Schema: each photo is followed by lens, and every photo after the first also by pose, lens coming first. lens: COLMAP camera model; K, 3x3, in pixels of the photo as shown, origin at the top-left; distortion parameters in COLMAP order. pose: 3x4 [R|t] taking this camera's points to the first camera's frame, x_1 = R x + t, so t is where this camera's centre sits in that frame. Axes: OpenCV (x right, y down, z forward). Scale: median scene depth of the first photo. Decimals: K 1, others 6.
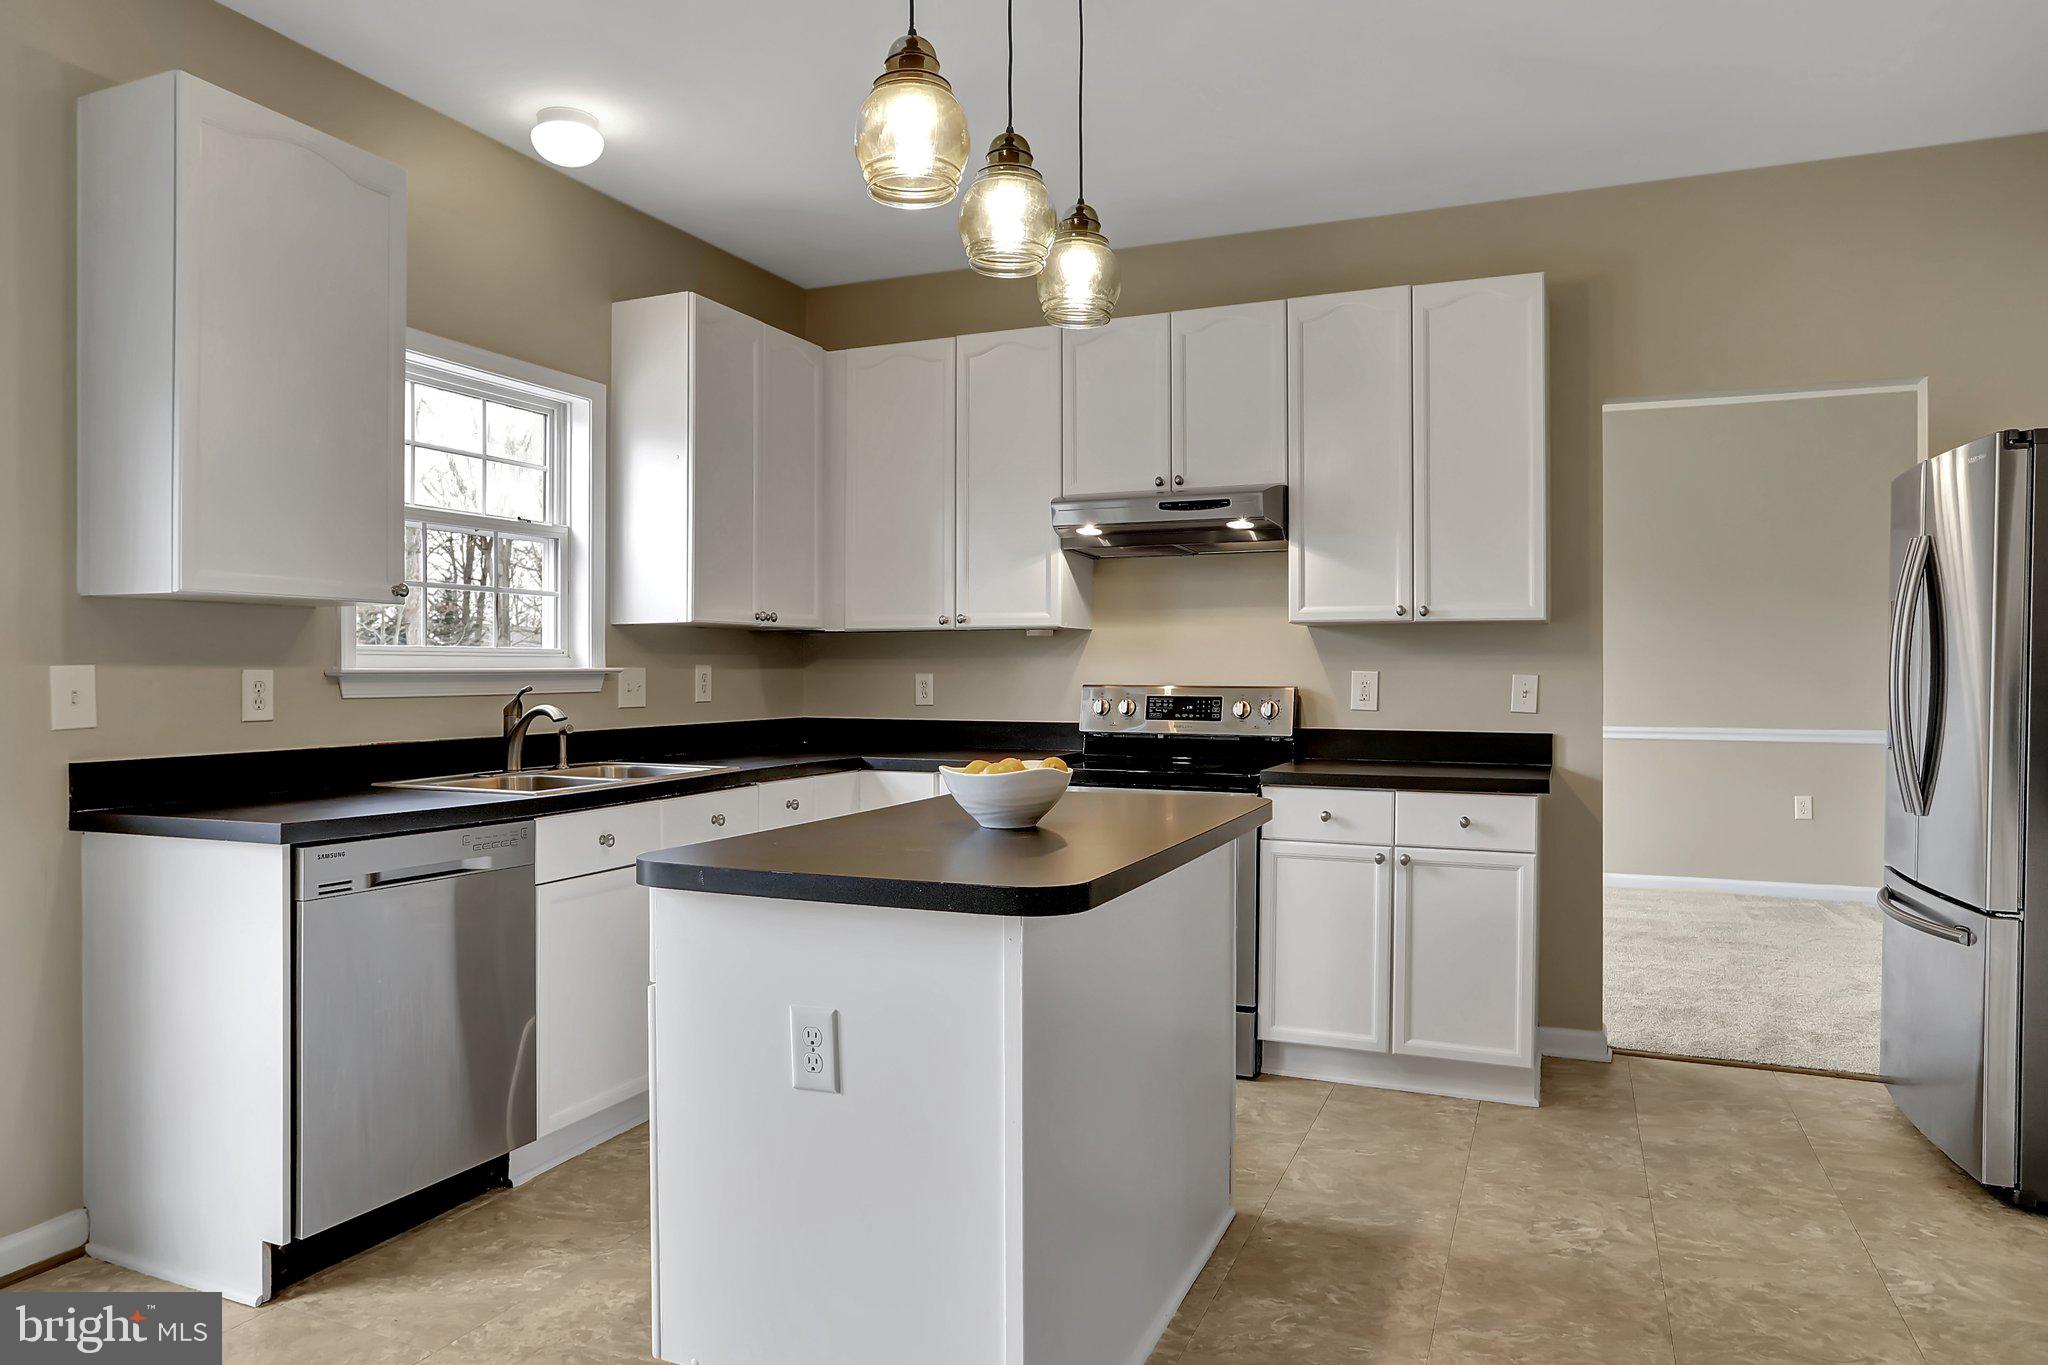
lens RADIAL K [[1285.3, 0, 1014.3], [0, 1285.3, 670.4], [0, 0, 1]] dist [-0.061715, 0.049282]
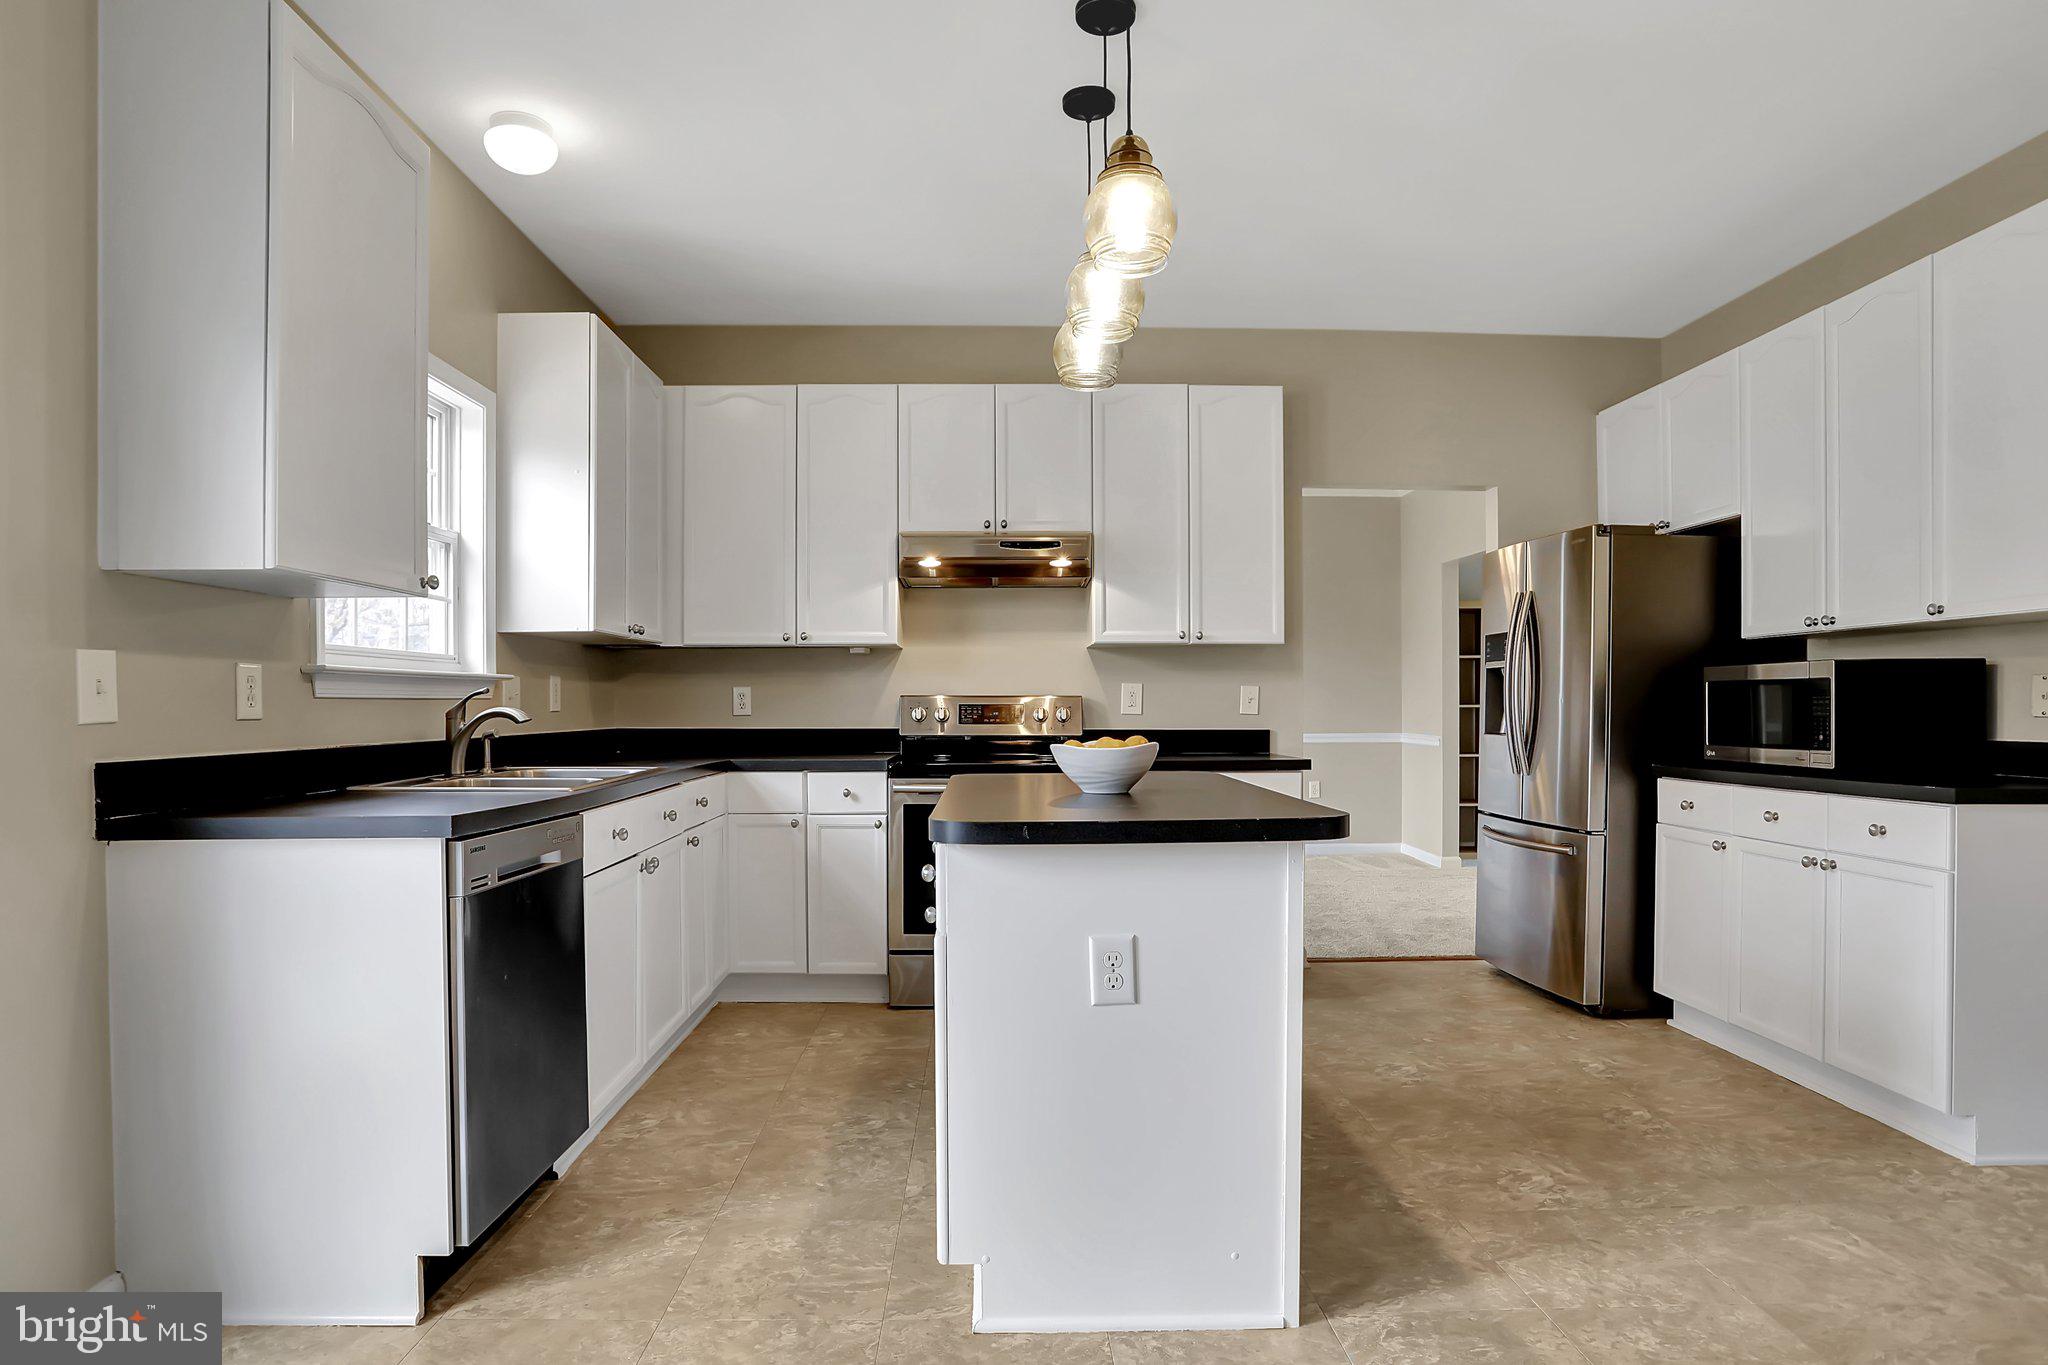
lens RADIAL K [[1108.8, 0, 1010.7], [0, 1108.8, 720.7], [0, 0, 1]] dist [-0.079231, 0.043141]
pose [[0.910609, -0.007612, 0.413200, -0.325425], [0.001968, 0.999899, 0.014082, 0.024155], [-0.413265, -0.012010, 0.910531, 0.051654]]
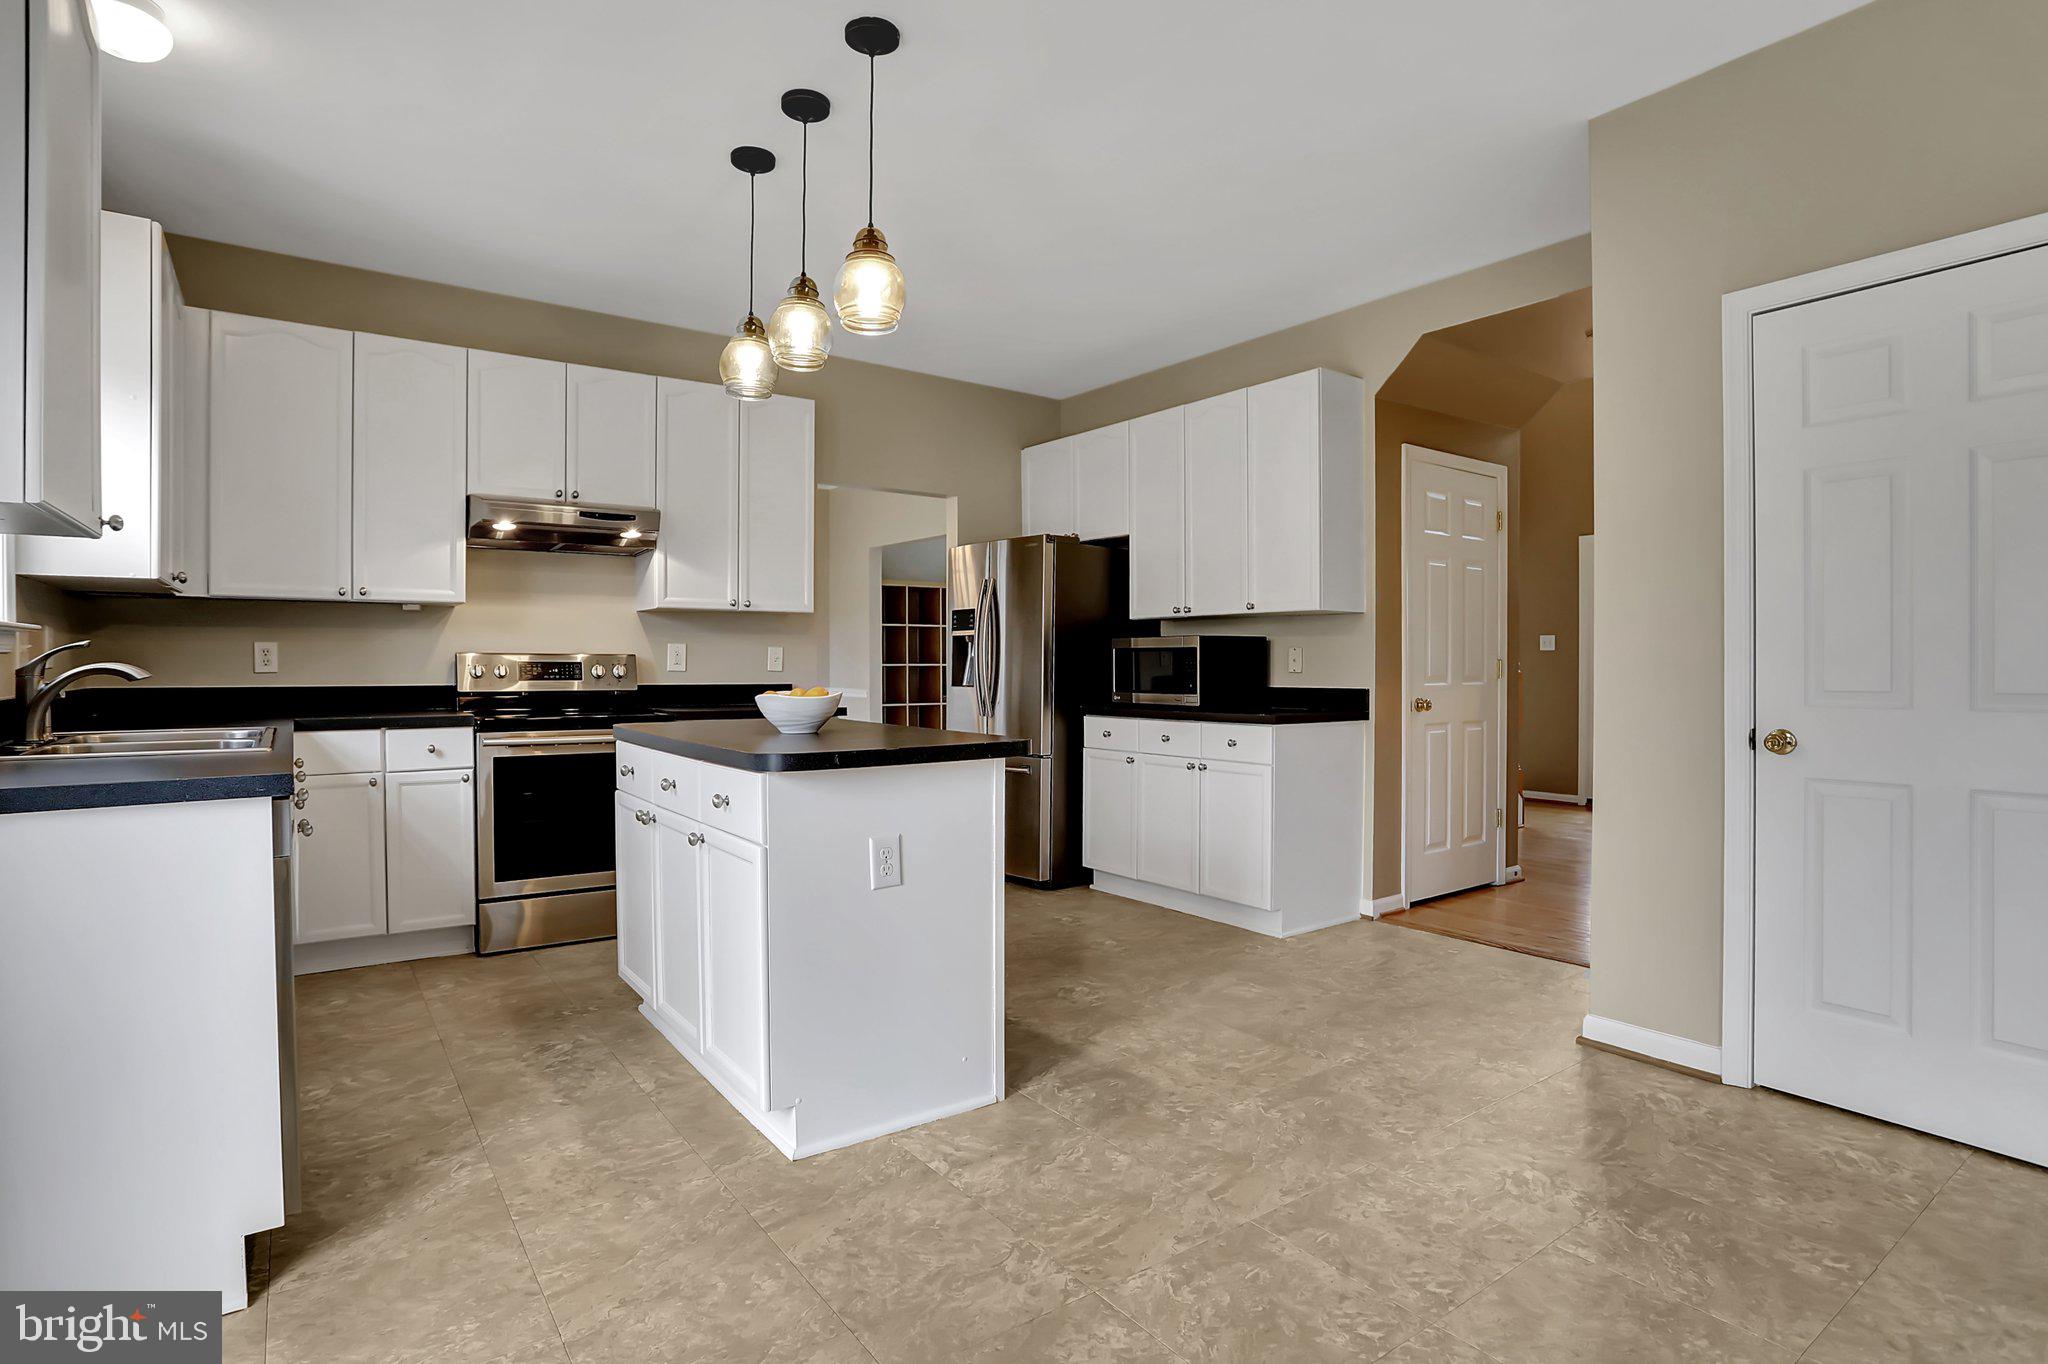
lens RADIAL K [[1023.8, 0, 1004.4], [0, 1023.8, 682.6], [0, 0, 1]] dist [-0.076086, 0.033553]
pose [[0.519832, -0.014214, 0.854150, -0.567993], [-0.002680, 0.999830, 0.018269, 0.024322], [-0.854264, -0.011786, 0.519705, 0.105510]]
